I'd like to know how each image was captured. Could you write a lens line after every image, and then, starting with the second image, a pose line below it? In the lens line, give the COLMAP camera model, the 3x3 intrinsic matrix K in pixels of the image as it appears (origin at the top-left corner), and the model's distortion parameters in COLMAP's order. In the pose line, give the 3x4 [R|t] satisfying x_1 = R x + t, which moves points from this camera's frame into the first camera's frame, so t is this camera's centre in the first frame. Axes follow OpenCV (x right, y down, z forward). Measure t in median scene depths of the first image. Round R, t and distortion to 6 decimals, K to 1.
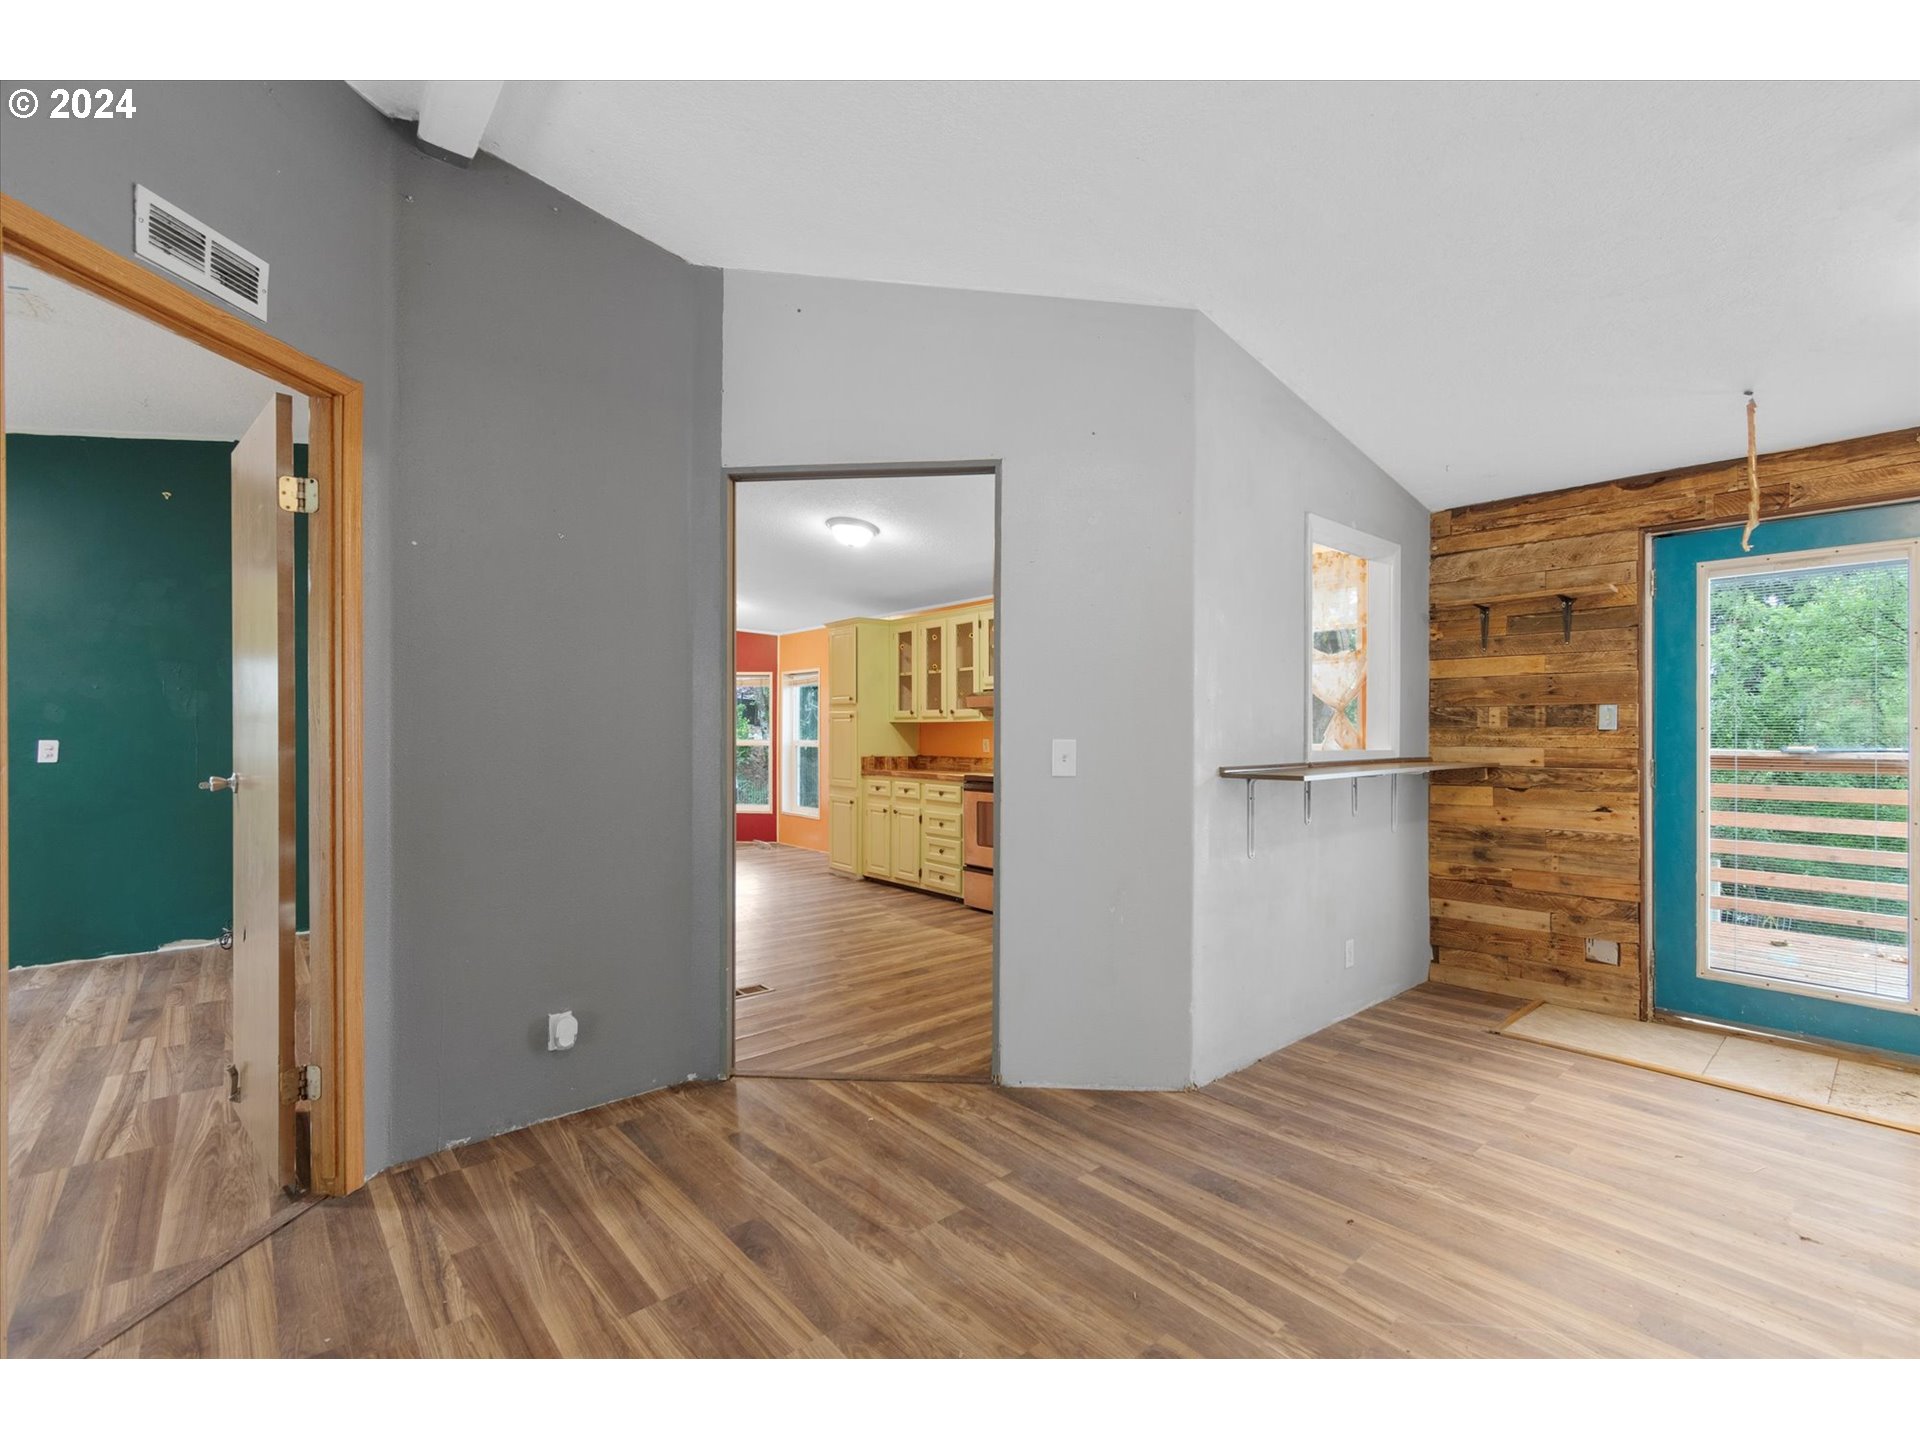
lens RADIAL K [[856.6, 0, 965.0], [0, 856.6, 739.3], [0, 0, 1]] dist [0.003890, 0.000108]
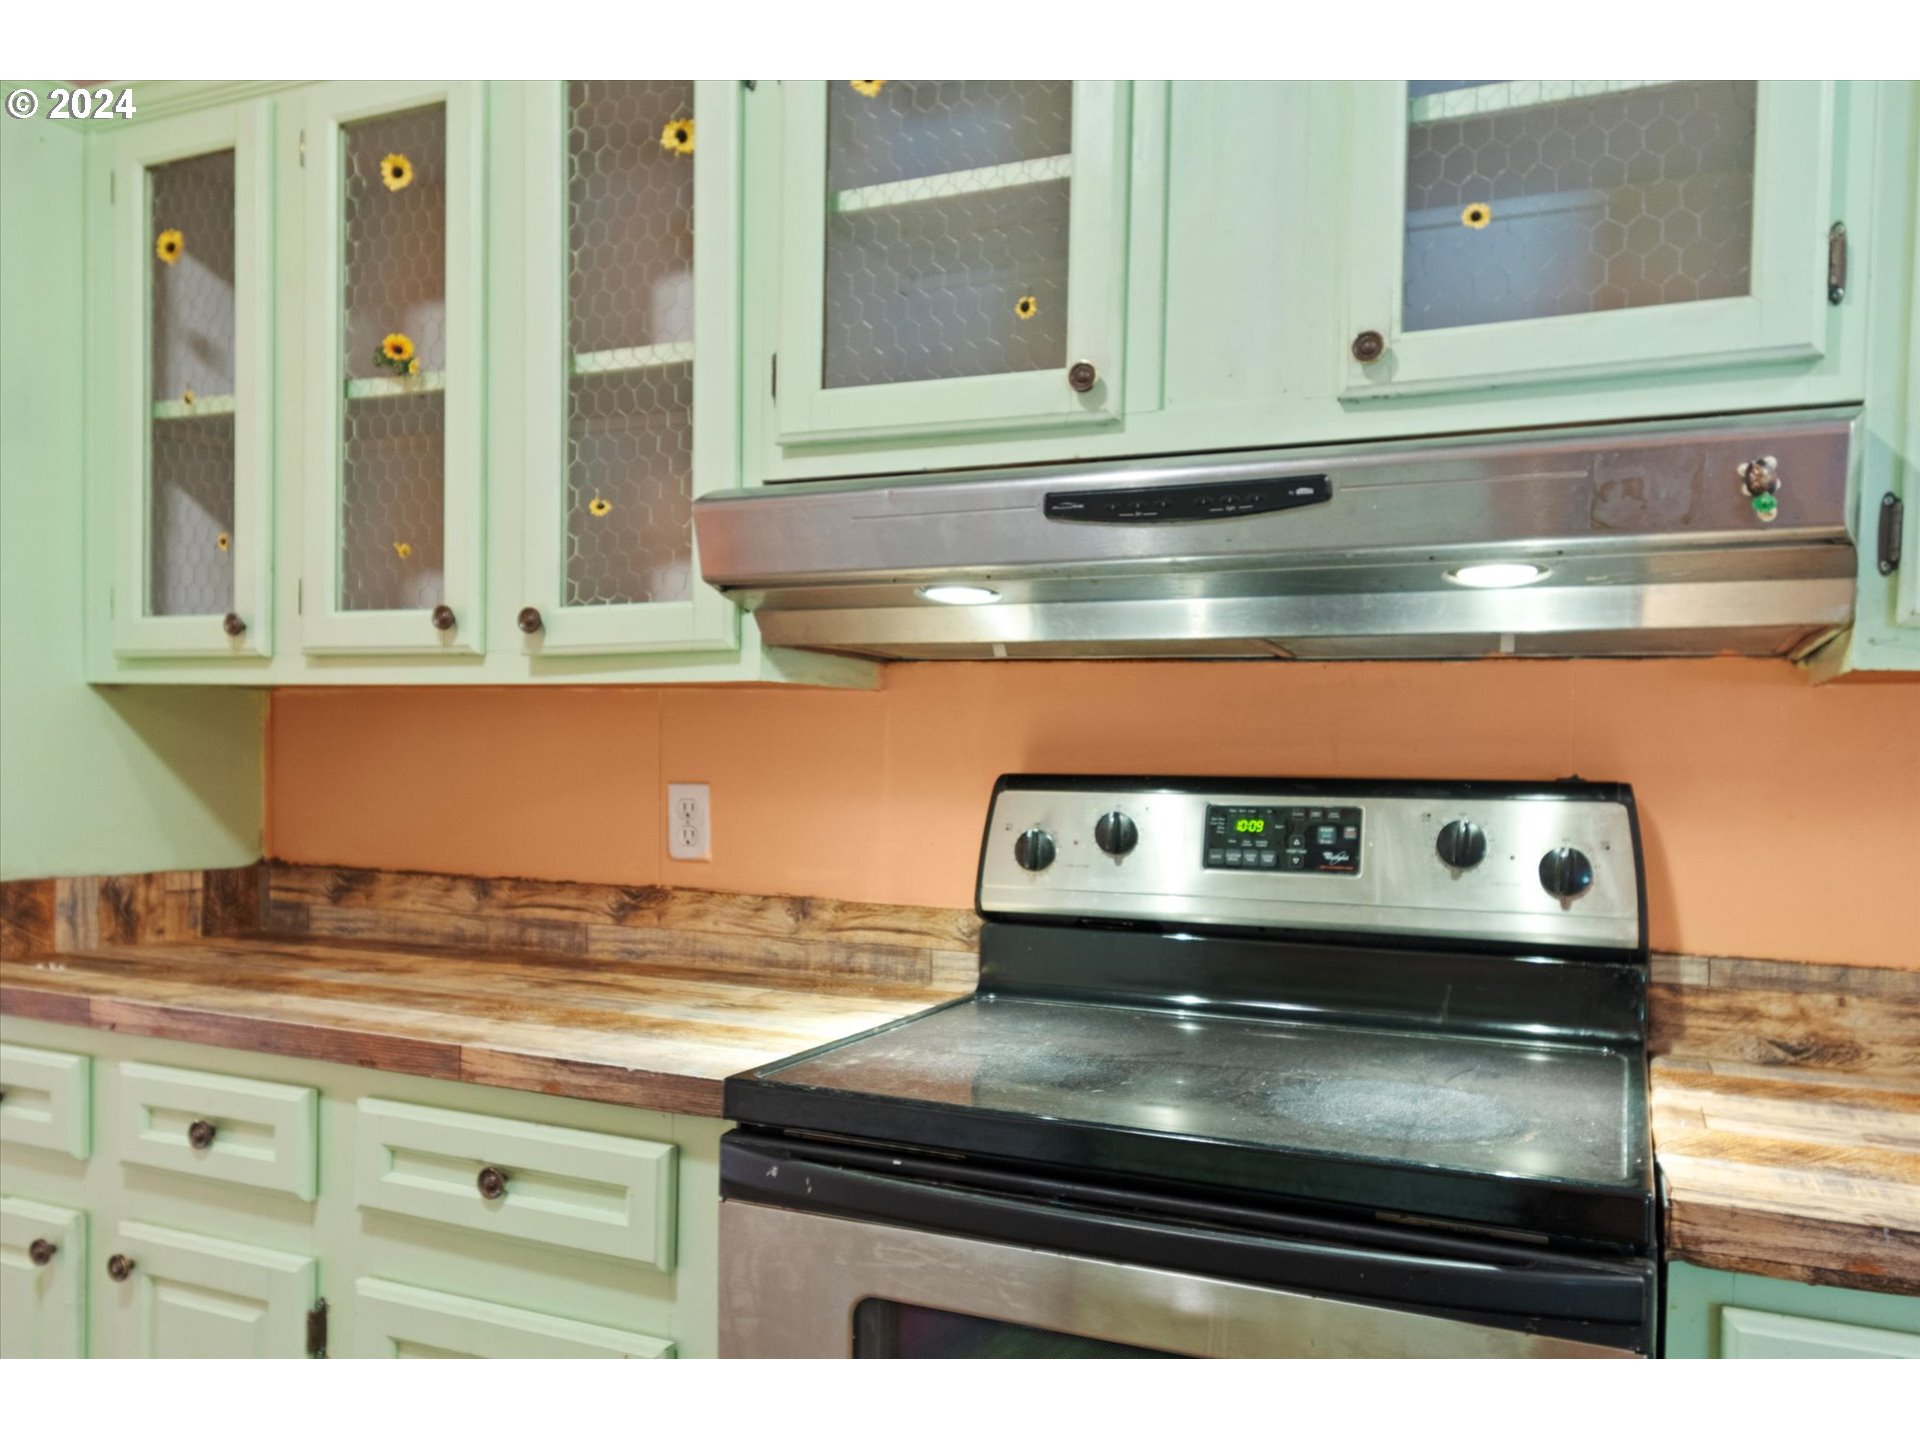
lens RADIAL K [[1423.7, 0, 963.1], [0, 1423.7, 794.5], [0, 0, 1]] dist [-0.001432, 0.000448]
pose [[0.901574, 0.004529, 0.432602, -0.055482], [-0.014260, 0.999713, 0.019252, -0.005359], [-0.432390, -0.023526, 0.901380, 0.699734]]
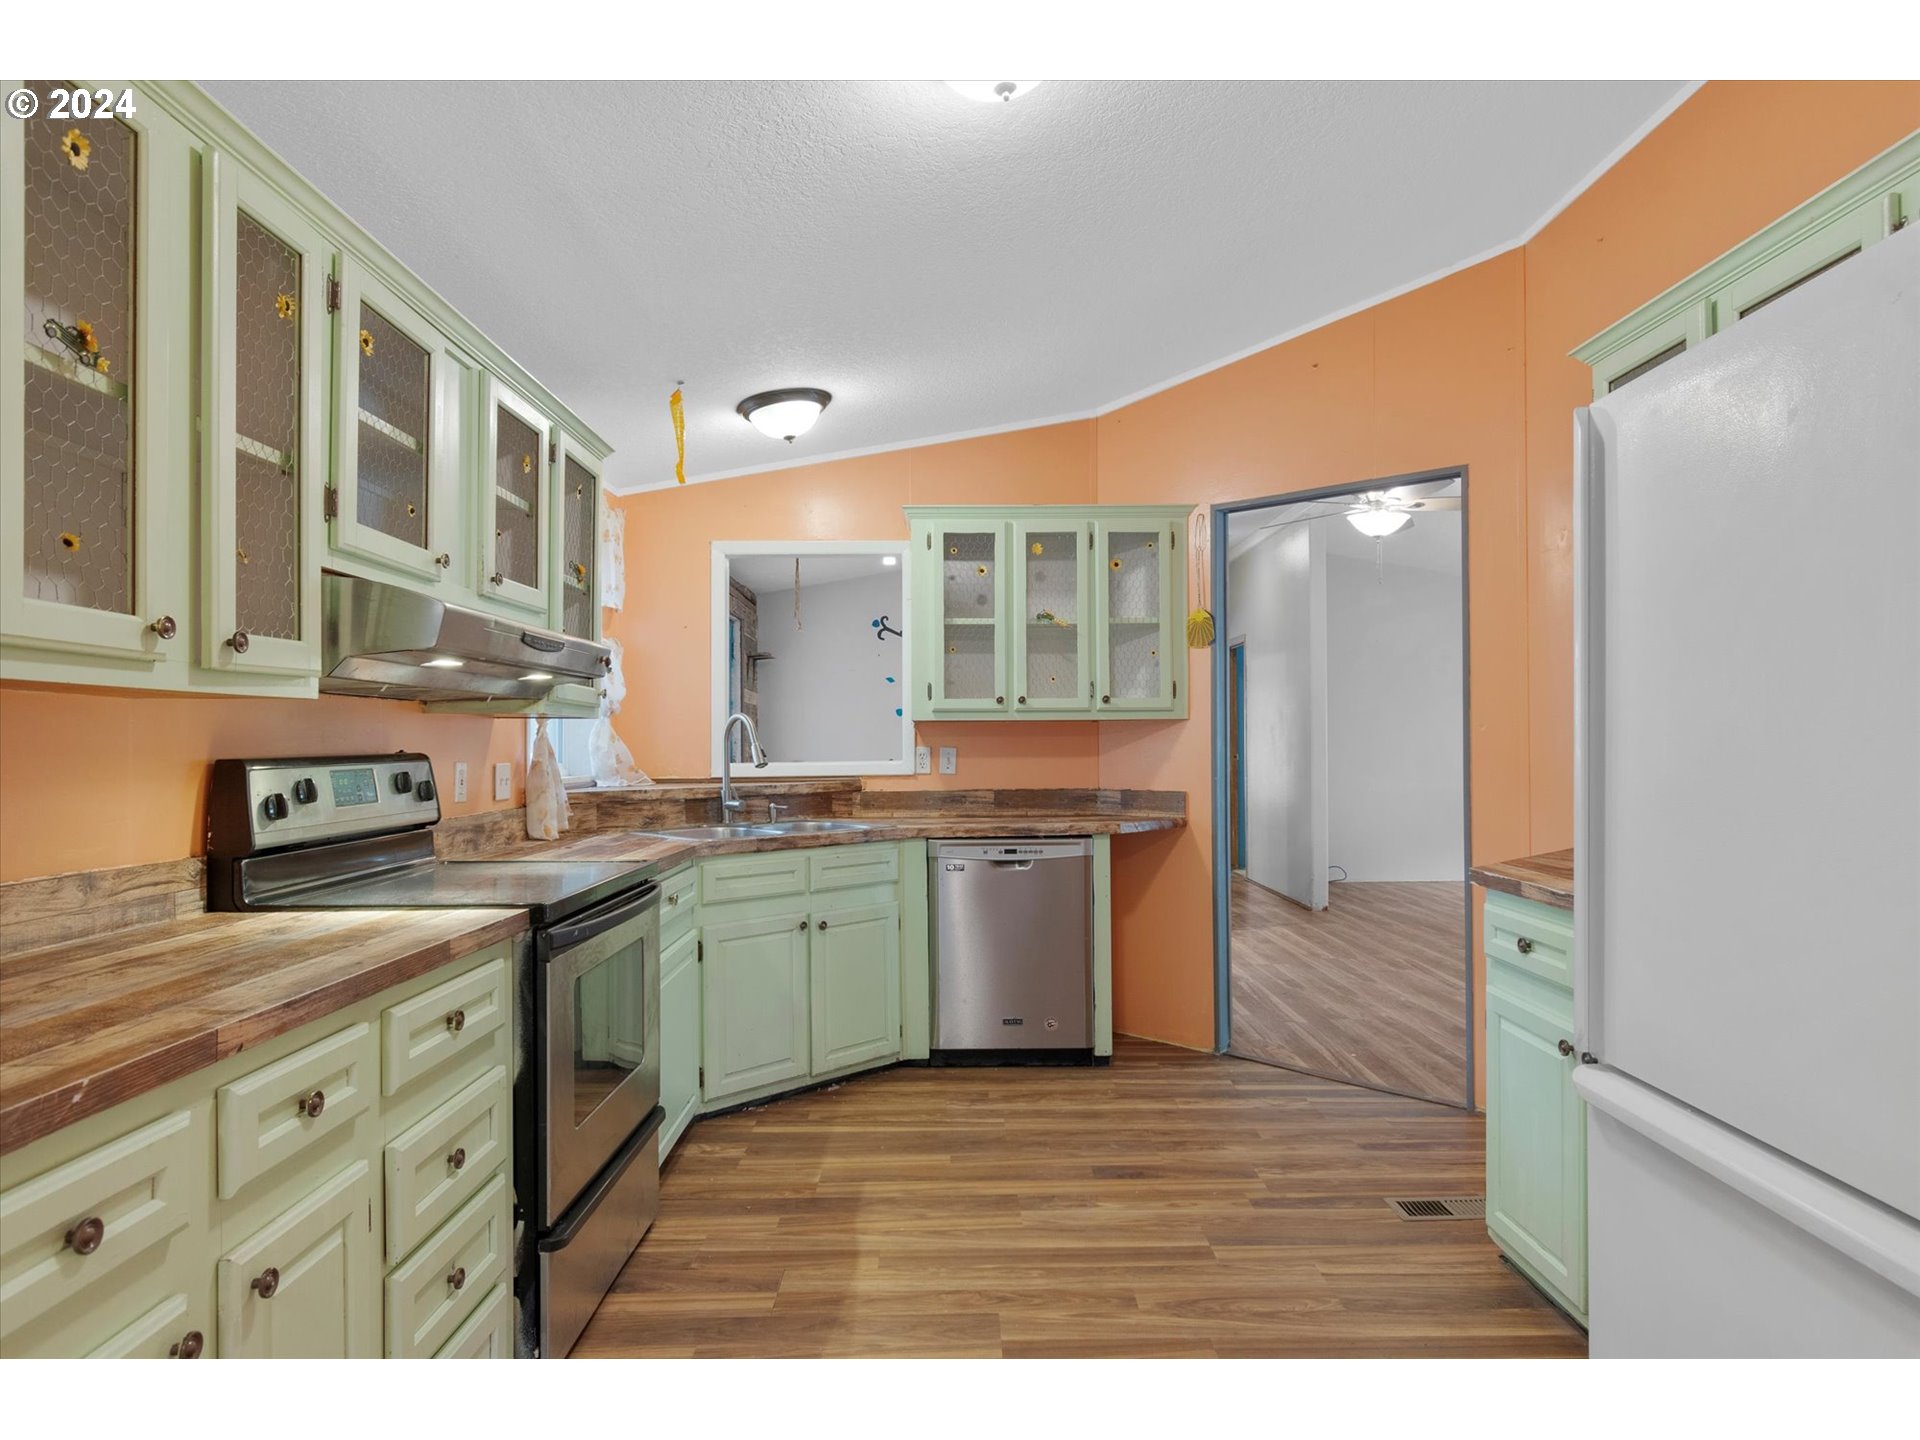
lens RADIAL K [[1173.5, 0, 956.7], [0, 1173.5, 741.9], [0, 0, 1]] dist [0.000148, 0.000022]
pose [[-0.768331, 0.005807, 0.640026, -0.300861], [0.011069, 0.999930, 0.004215, -0.008406], [-0.639957, 0.010324, -0.768342, 1.064001]]
